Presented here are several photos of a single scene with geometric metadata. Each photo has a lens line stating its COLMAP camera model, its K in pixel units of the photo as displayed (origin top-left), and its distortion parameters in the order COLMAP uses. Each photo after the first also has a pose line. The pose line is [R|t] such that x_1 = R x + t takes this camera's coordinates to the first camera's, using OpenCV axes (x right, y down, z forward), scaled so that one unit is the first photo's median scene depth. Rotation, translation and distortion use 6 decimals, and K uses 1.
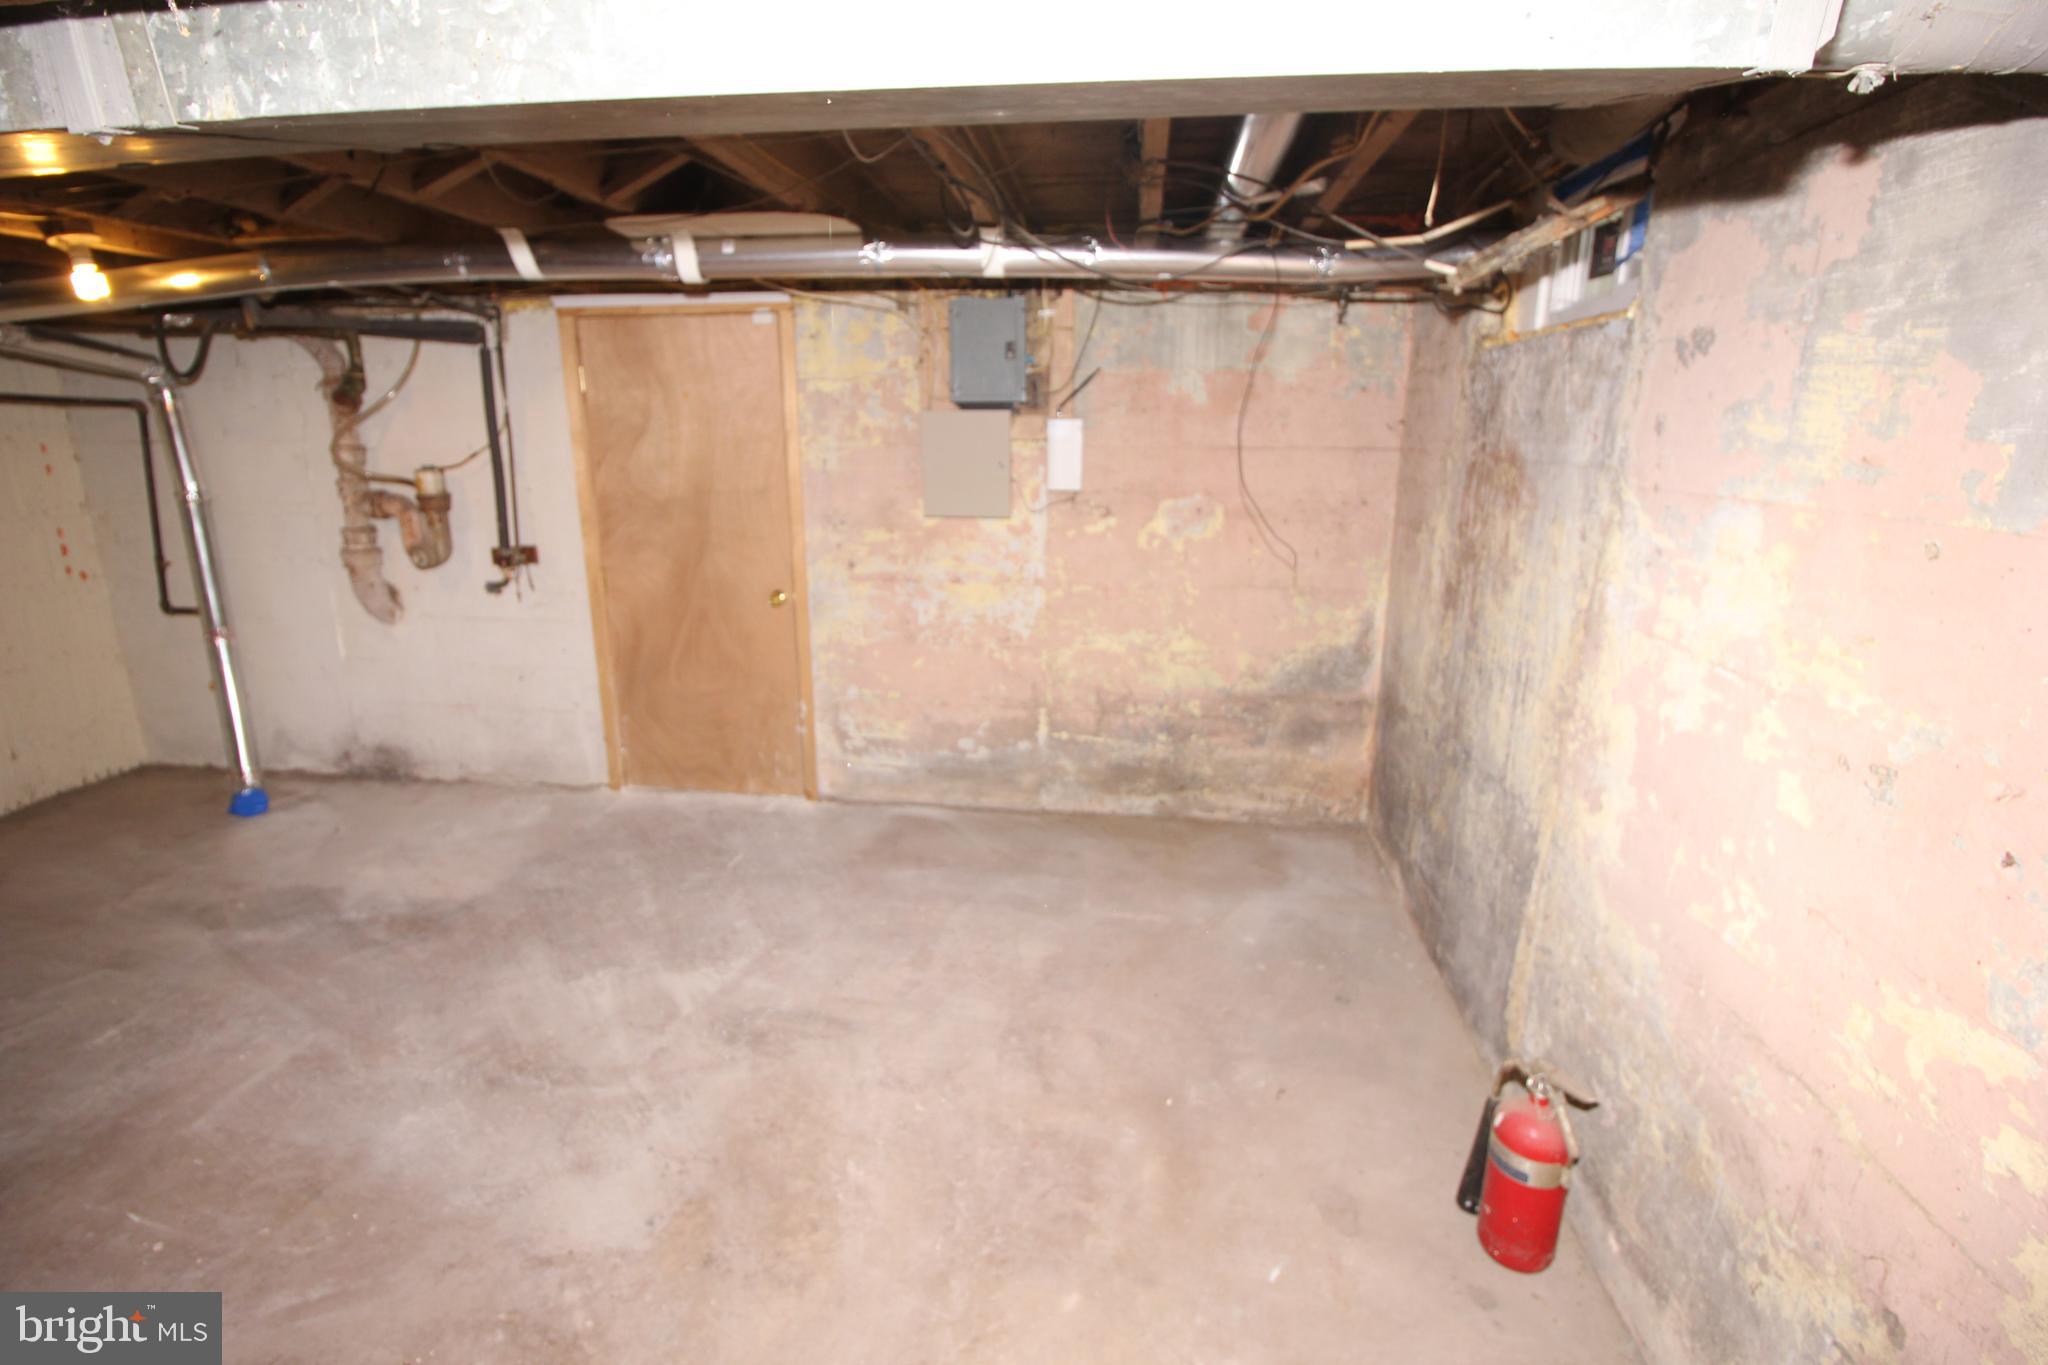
lens RADIAL K [[960.5, 0, 1025.2], [0, 960.5, 682.8], [0, 0, 1]] dist [-0.019935, 0.000273]
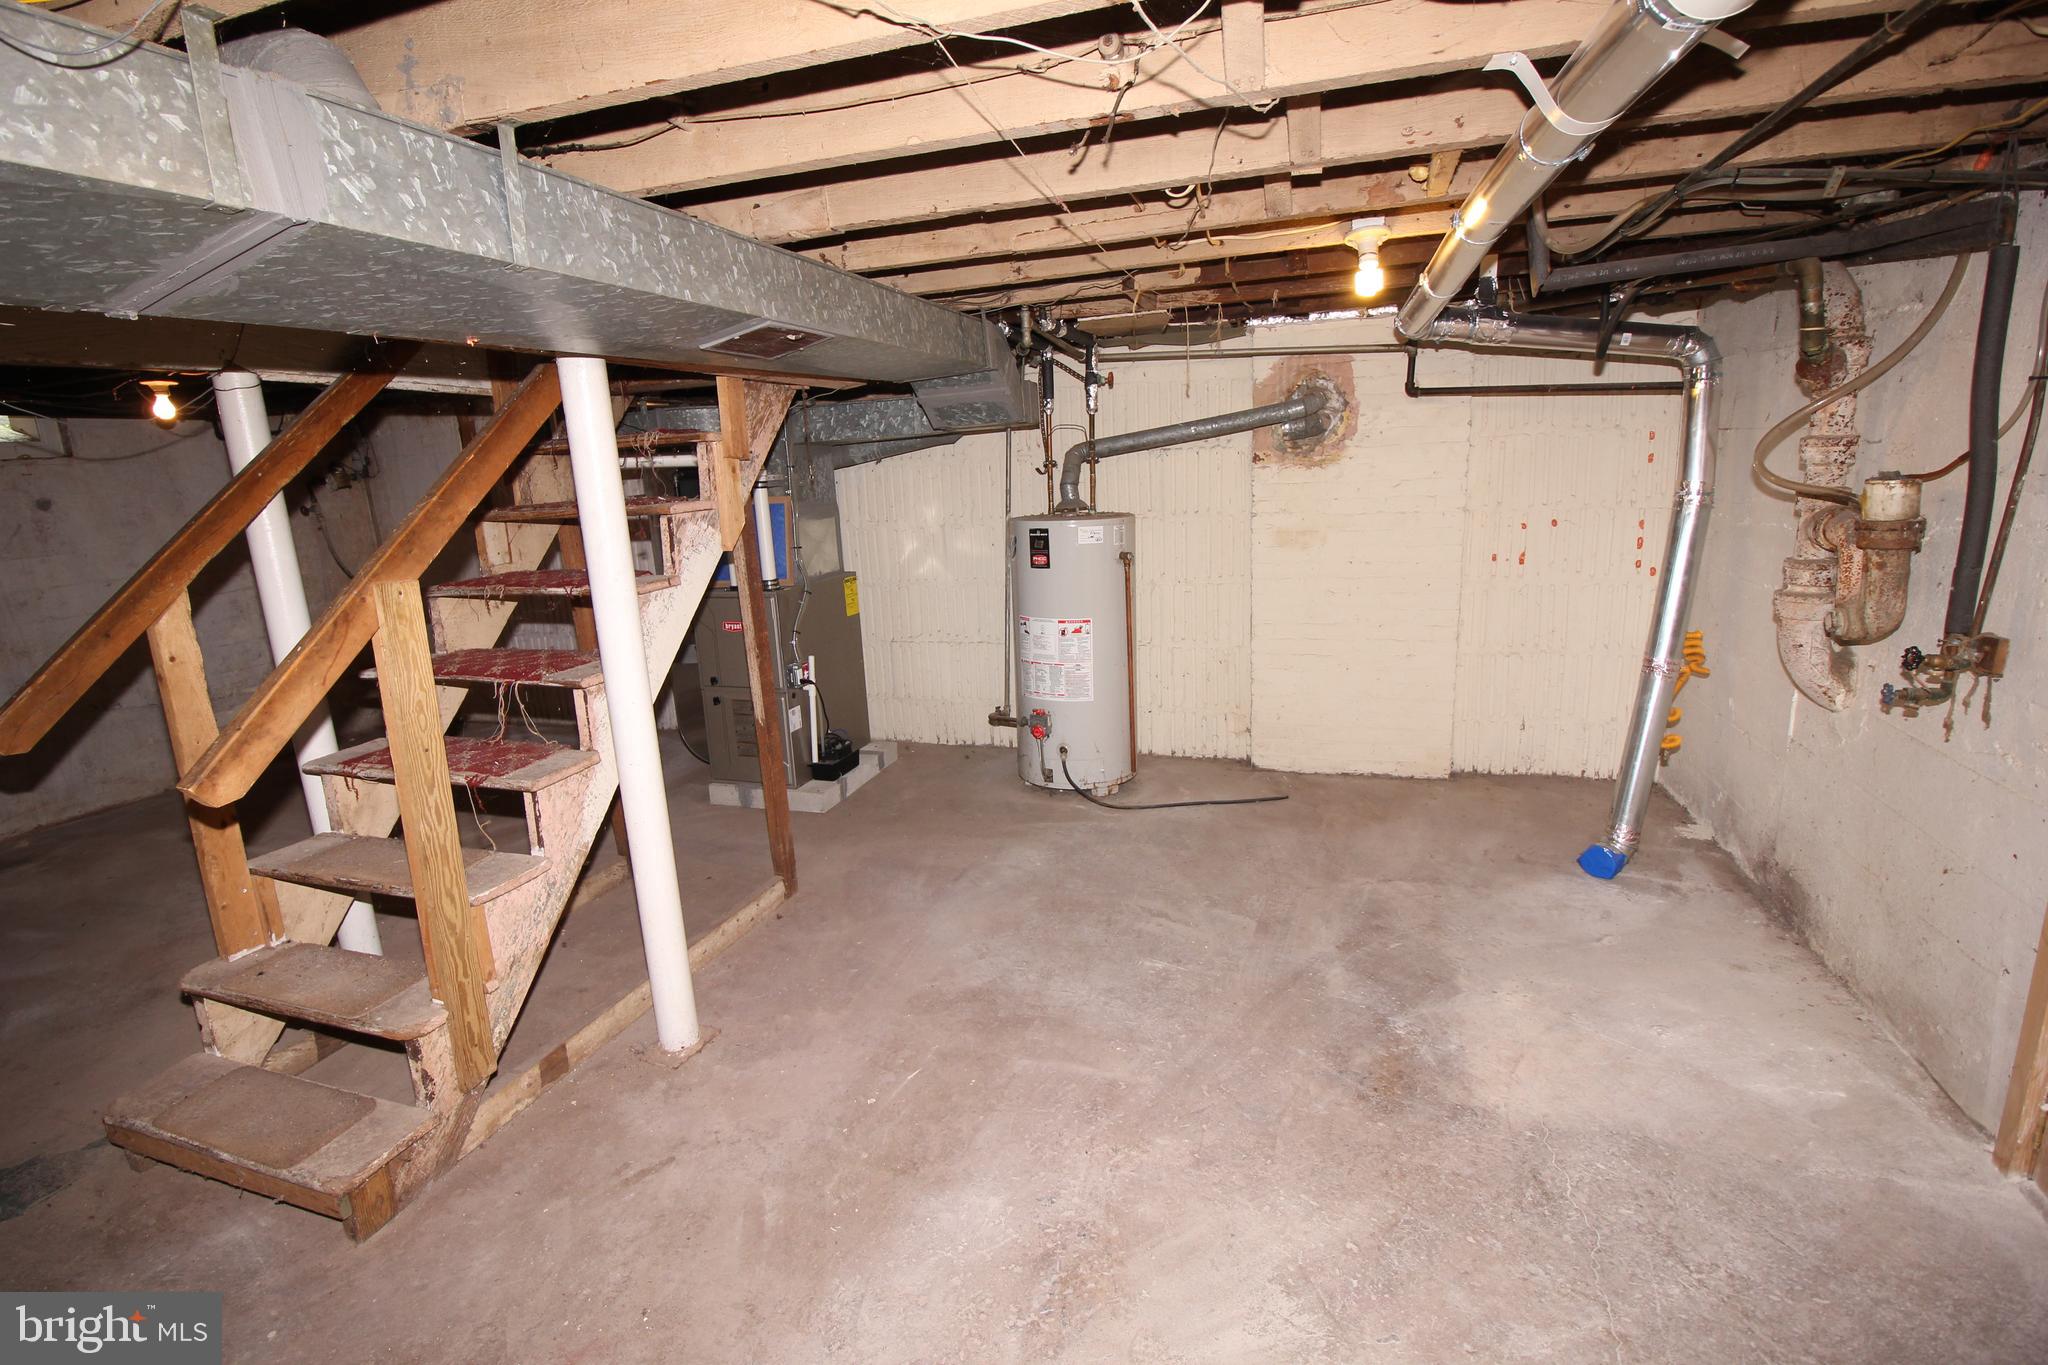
lens RADIAL K [[960.5, 0, 1019.2], [0, 960.5, 667.5], [0, 0, 1]] dist [-0.019935, 0.000273]
pose [[-0.211769, 0.224628, -0.951155, 0.063977], [-0.201330, 0.942327, 0.267368, -0.171051], [0.956358, 0.248117, -0.154332, 0.642424]]
